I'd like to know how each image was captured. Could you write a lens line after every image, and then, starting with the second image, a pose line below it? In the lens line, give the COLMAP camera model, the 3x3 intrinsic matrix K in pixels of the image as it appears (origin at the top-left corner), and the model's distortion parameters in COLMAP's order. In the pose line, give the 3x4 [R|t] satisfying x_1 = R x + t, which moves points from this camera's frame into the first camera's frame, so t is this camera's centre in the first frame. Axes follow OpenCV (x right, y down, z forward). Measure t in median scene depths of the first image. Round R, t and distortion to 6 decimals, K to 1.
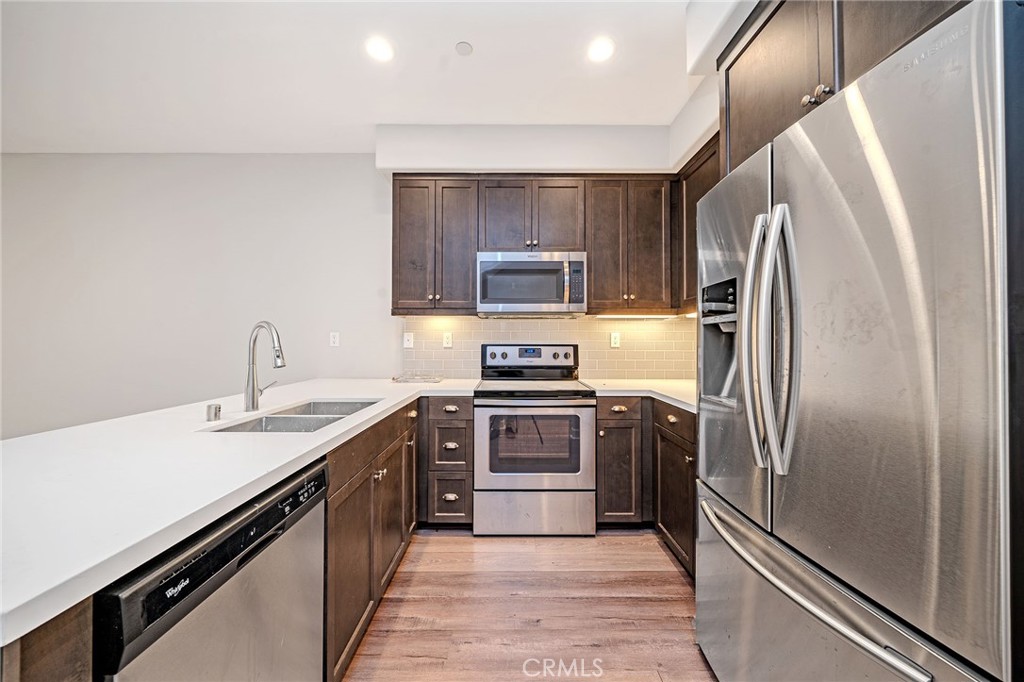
lens RADIAL K [[365.6, 0, 510.4], [0, 365.6, 337.8], [0, 0, 1]] dist [-0.004521, 0.000224]
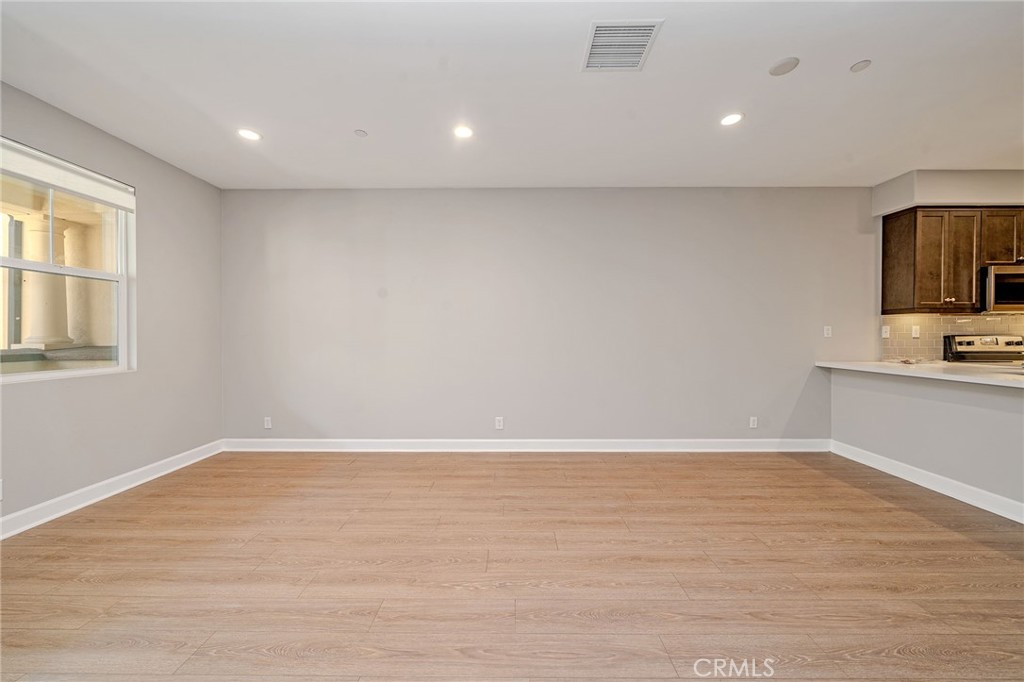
lens RADIAL K [[365.6, 0, 511.9], [0, 365.6, 337.9], [0, 0, 1]] dist [-0.004521, 0.000224]
pose [[0.999963, -0.004477, -0.007352, -1.836378], [0.004637, 0.999750, 0.021880, -0.008453], [0.007253, -0.021914, 0.999734, -0.347418]]
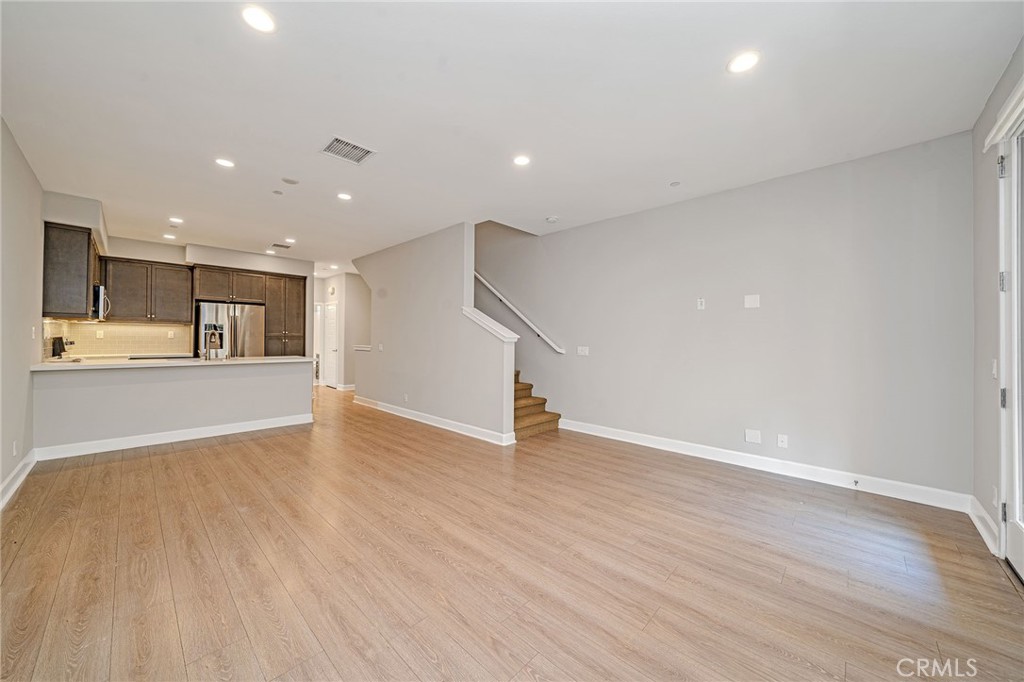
lens RADIAL K [[365.6, 0, 509.8], [0, 365.6, 336.6], [0, 0, 1]] dist [-0.004521, 0.000224]
pose [[-0.721984, -0.003325, 0.691902, -2.807170], [-0.019742, 0.999680, -0.015797, 0.005412], [-0.691628, -0.025064, -0.721819, 0.900262]]
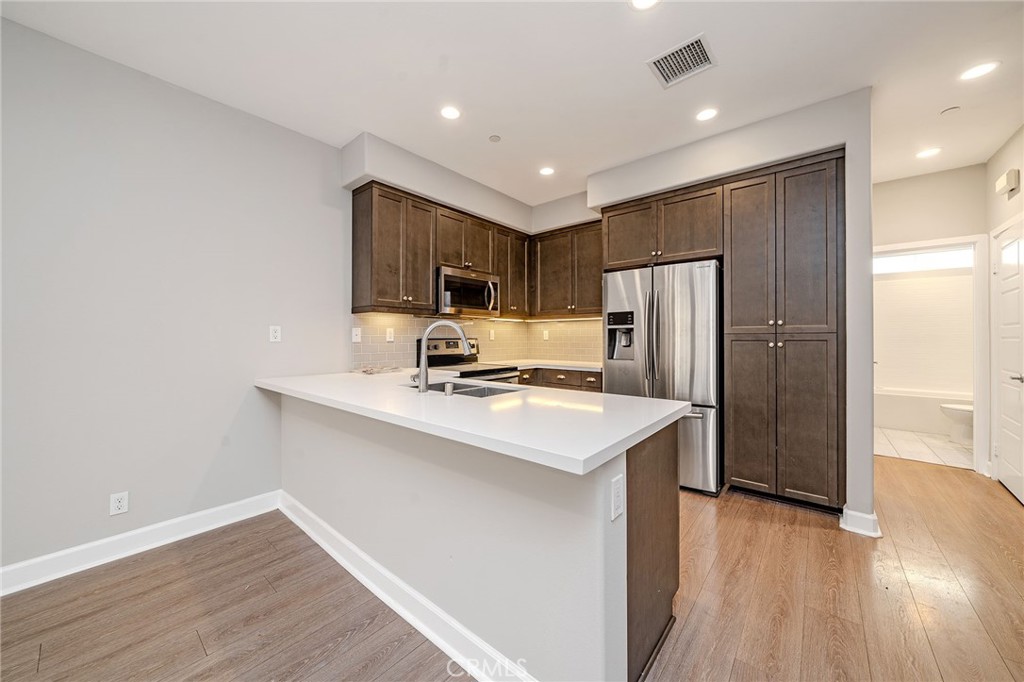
lens RADIAL K [[365.6, 0, 511.1], [0, 365.6, 337.1], [0, 0, 1]] dist [-0.004521, 0.000224]
pose [[0.646632, -0.003328, 0.762795, -0.908702], [-0.005797, 0.999940, 0.009277, 0.000199], [-0.762780, -0.010421, 0.646574, -0.015077]]
